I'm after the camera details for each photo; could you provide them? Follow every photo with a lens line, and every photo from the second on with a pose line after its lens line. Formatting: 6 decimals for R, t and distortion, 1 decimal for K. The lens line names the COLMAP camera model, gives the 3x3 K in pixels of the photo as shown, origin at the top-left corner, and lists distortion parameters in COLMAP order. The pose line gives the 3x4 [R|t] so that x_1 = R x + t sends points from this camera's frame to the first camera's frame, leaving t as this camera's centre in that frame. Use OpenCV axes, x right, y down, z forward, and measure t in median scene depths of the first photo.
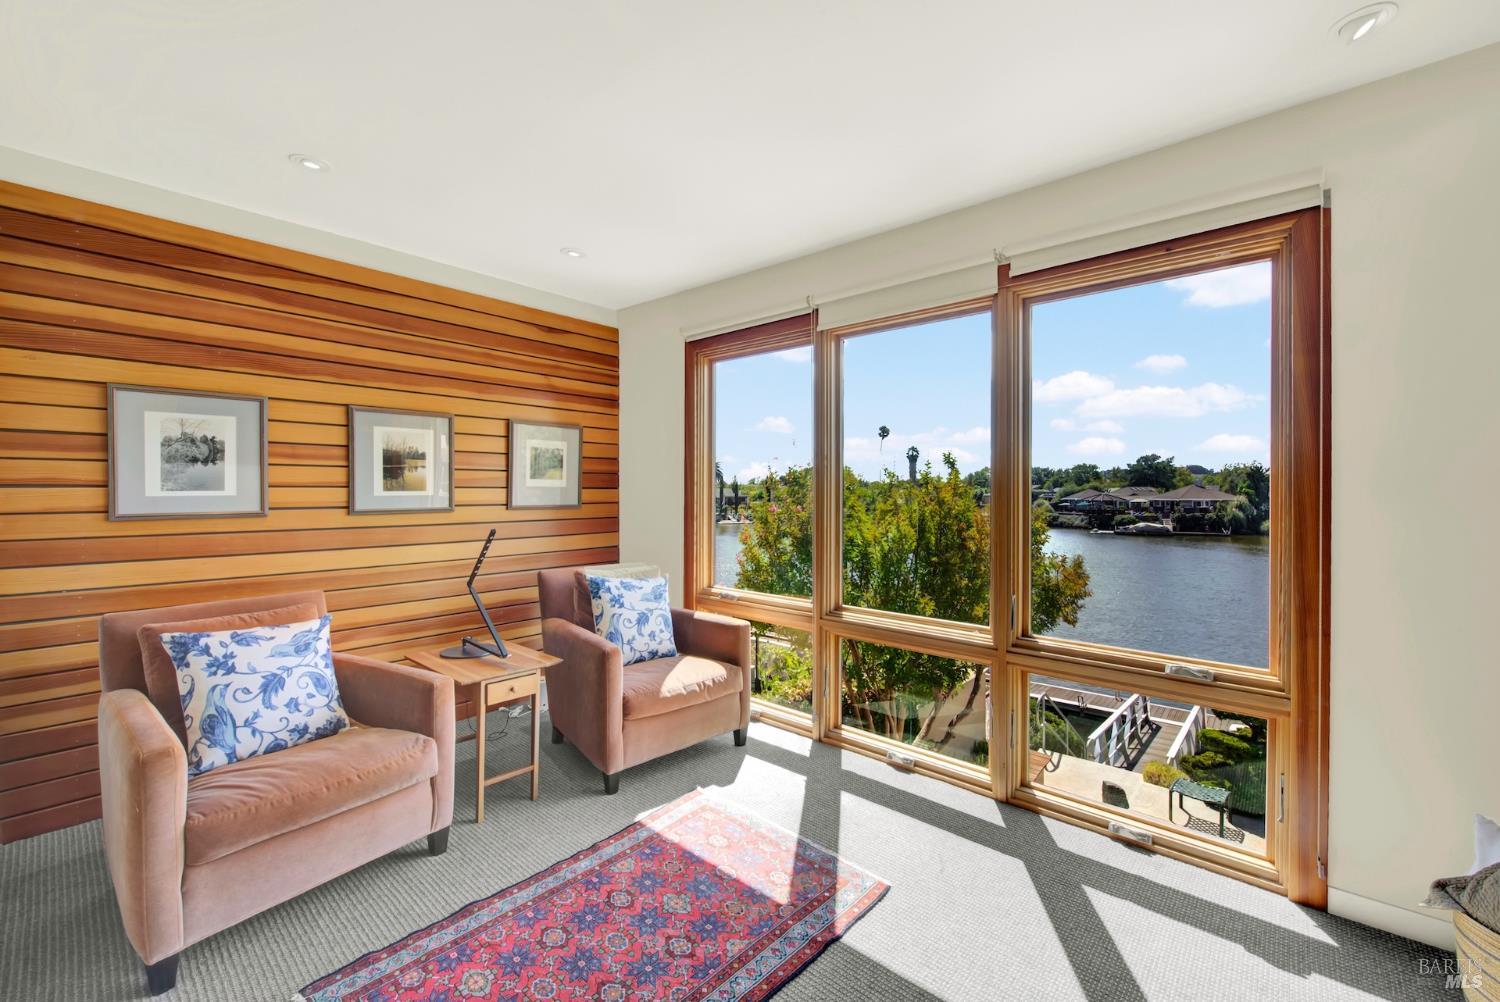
lens RADIAL K [[617.8, 0, 753.2], [0, 617.8, 492.8], [0, 0, 1]] dist [0.001438, -0.000519]
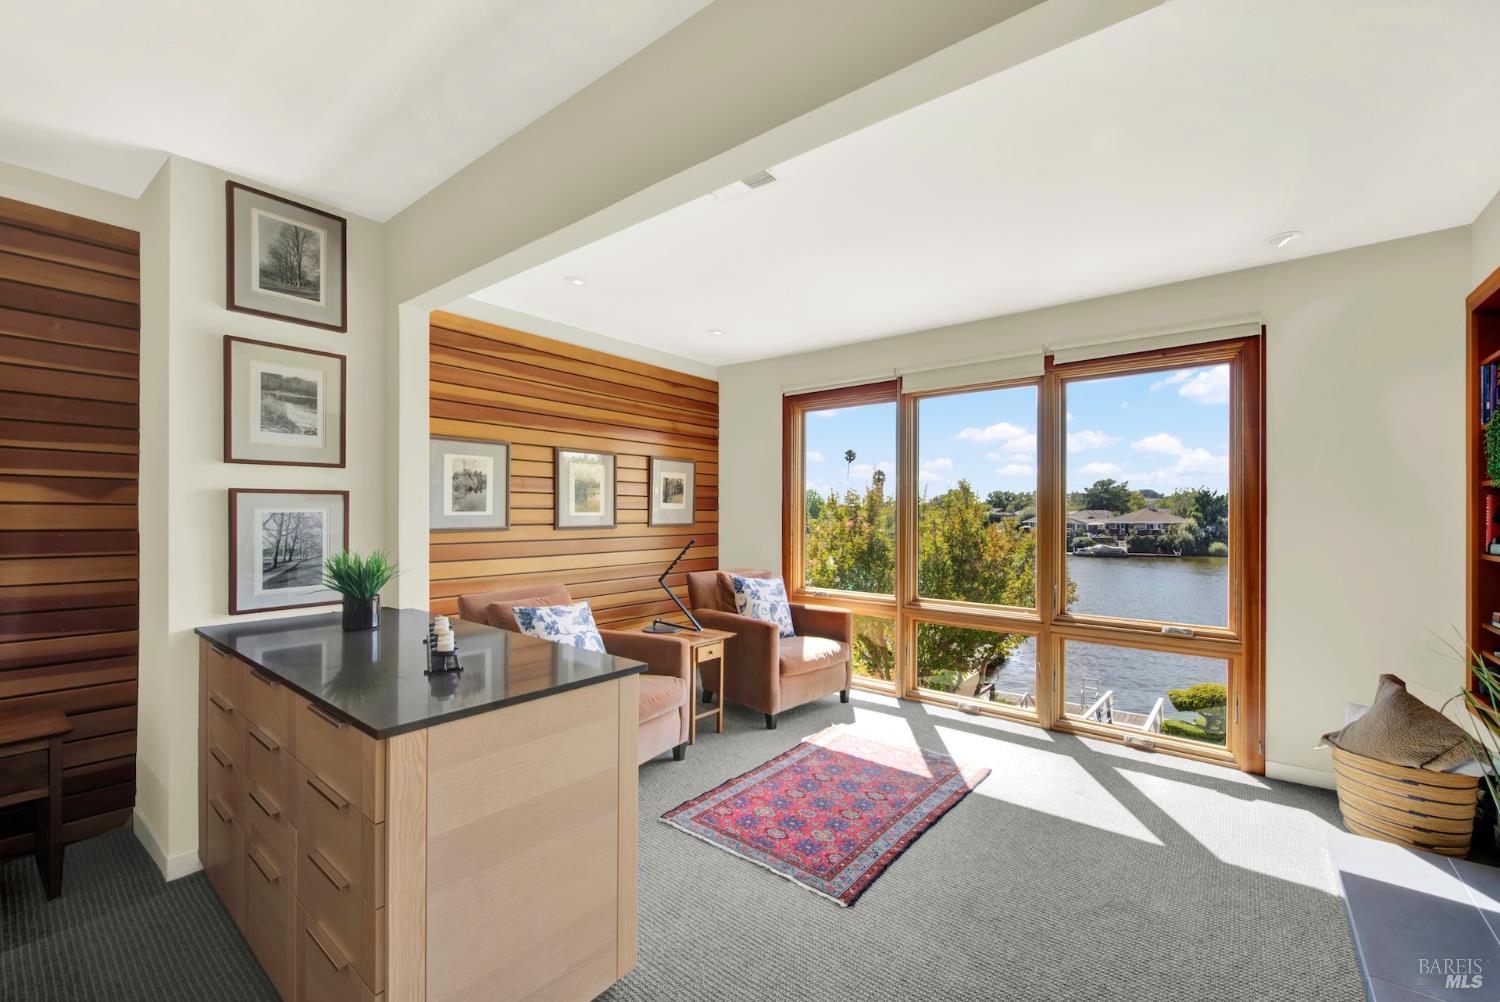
lens RADIAL K [[617.8, 0, 745.0], [0, 617.8, 512.6], [0, 0, 1]] dist [0.001438, -0.000519]
pose [[0.999012, 0.002114, 0.044397, -0.329417], [-0.001926, 0.999989, -0.004275, 0.003675], [-0.044405, 0.004185, 0.999005, -0.365808]]
